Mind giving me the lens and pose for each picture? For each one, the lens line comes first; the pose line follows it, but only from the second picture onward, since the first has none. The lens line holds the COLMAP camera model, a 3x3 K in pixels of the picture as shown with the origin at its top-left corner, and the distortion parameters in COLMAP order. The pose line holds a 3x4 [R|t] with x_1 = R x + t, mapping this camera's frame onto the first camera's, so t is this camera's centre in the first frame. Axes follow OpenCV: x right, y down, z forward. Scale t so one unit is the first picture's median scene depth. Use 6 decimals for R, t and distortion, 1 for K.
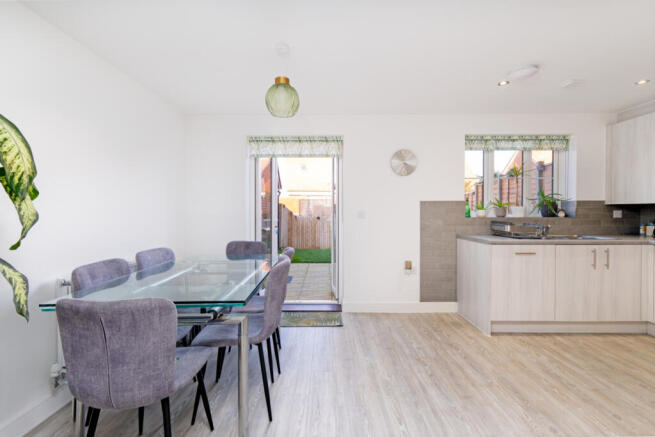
lens RADIAL K [[278.7, 0, 330.7], [0, 278.7, 214.0], [0, 0, 1]] dist [-0.000163, 0.000090]
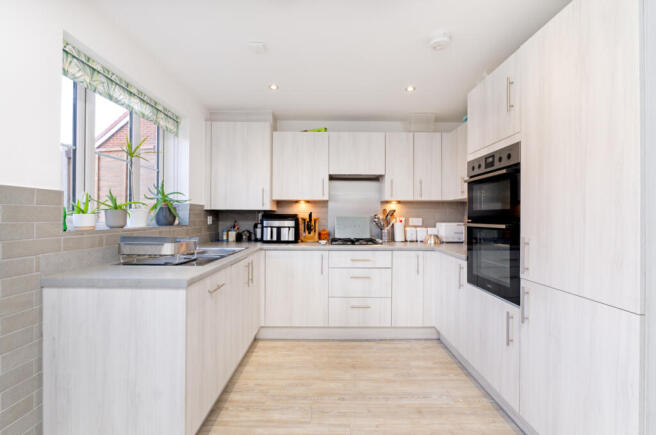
lens RADIAL K [[295.4, 0, 329.6], [0, 295.4, 216.4], [0, 0, 1]] dist [-0.001589, -0.000025]
pose [[0.010255, 0.003325, 0.999942, 0.056085], [0.003090, 0.999990, -0.003357, -0.008052], [-0.999943, 0.003125, 0.010244, 0.617775]]
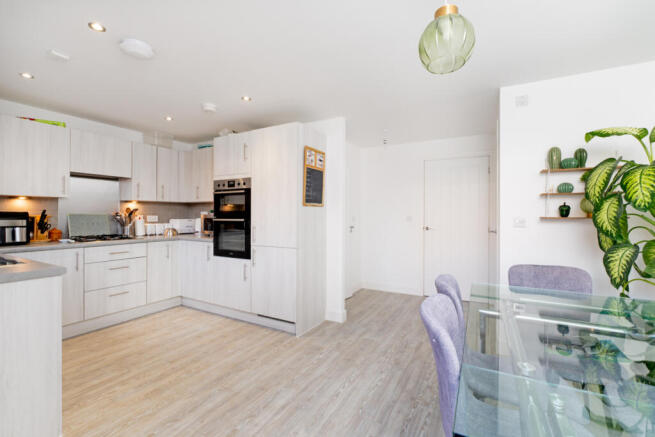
lens RADIAL K [[282.5, 0, 324.2], [0, 282.5, 215.4], [0, 0, 1]] dist [-0.002146, -0.000271]
pose [[-0.853426, -0.002030, 0.521210, -0.159153], [0.002811, 0.999960, 0.008497, -0.014155], [-0.521206, 0.008717, -0.853386, 0.995938]]
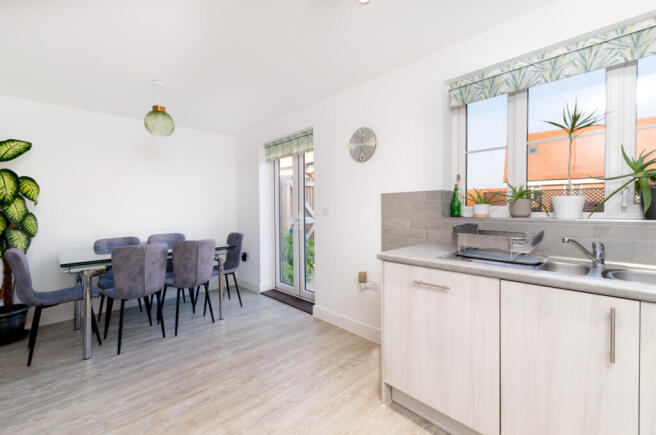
lens RADIAL K [[279.1, 0, 331.2], [0, 279.1, 213.0], [0, 0, 1]] dist [-0.000163, 0.000090]
pose [[0.677921, 0.002537, -0.735130, 0.783481], [0.006908, 0.999928, 0.009821, -0.003764], [0.735102, -0.011736, 0.677855, 0.406417]]
